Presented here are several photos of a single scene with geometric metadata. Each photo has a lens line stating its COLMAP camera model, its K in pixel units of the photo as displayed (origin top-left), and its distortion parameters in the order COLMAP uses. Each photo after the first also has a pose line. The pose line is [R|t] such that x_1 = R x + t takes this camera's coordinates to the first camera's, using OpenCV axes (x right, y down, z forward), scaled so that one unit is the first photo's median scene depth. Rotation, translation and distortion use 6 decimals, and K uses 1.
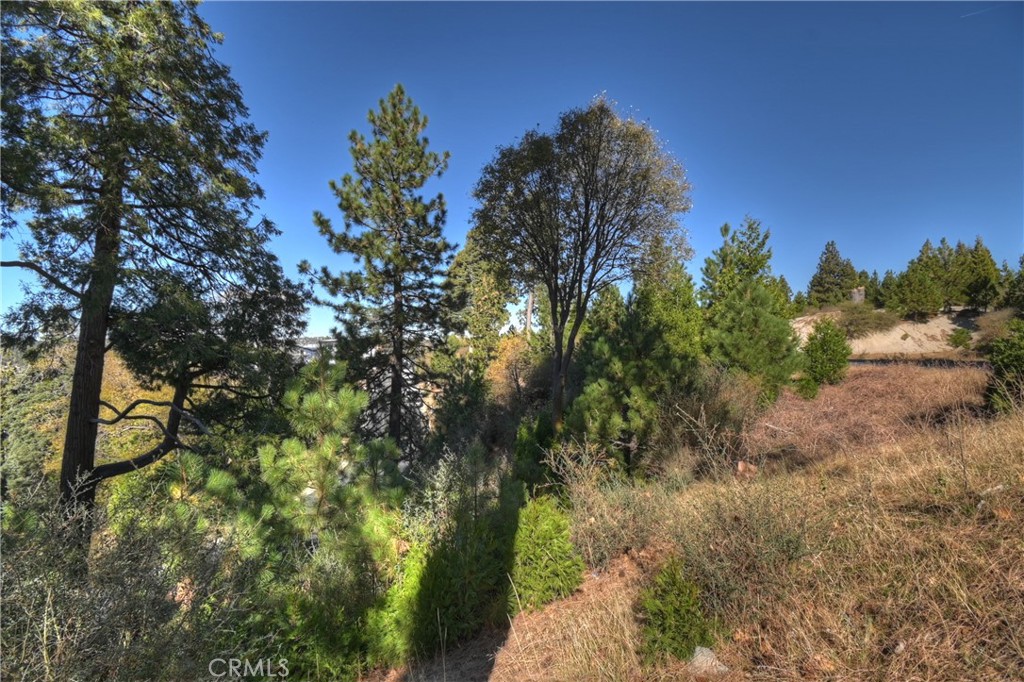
lens RADIAL K [[417.1, 0, 512.0], [0, 417.1, 341.0], [0, 0, 1]] dist [0.001131, -0.010692]
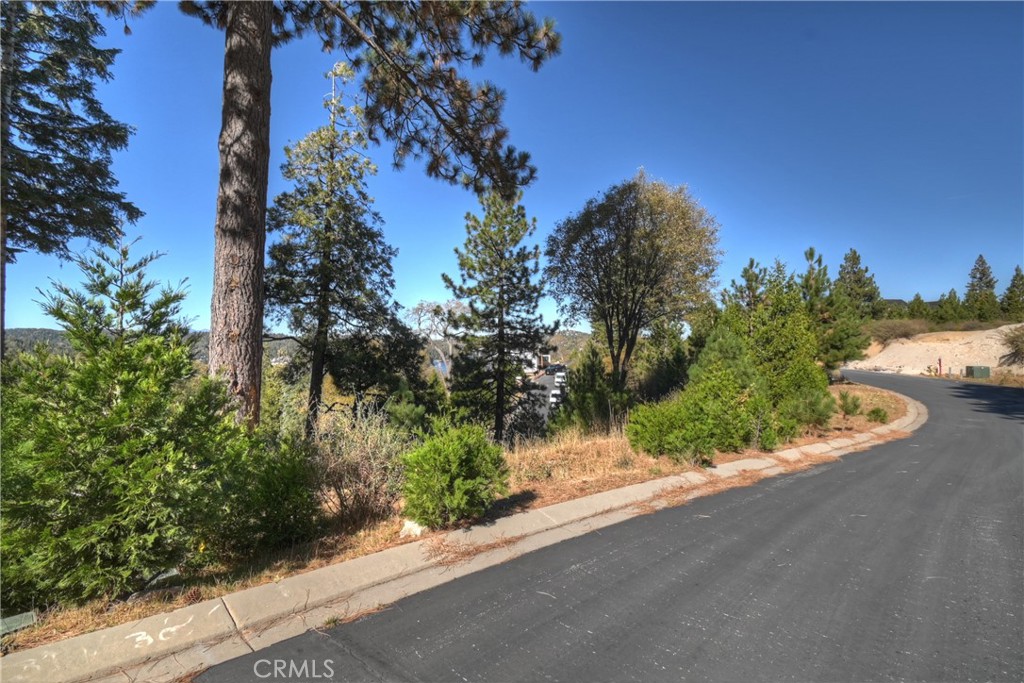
lens RADIAL K [[417.1, 0, 512.0], [0, 417.1, 341.5], [0, 0, 1]] dist [0.001131, -0.010692]
pose [[0.925358, 0.000003, -0.379094, 0.290184], [-0.002139, 0.999984, -0.005213, -0.063209], [0.379088, 0.005635, 0.925343, -0.241863]]
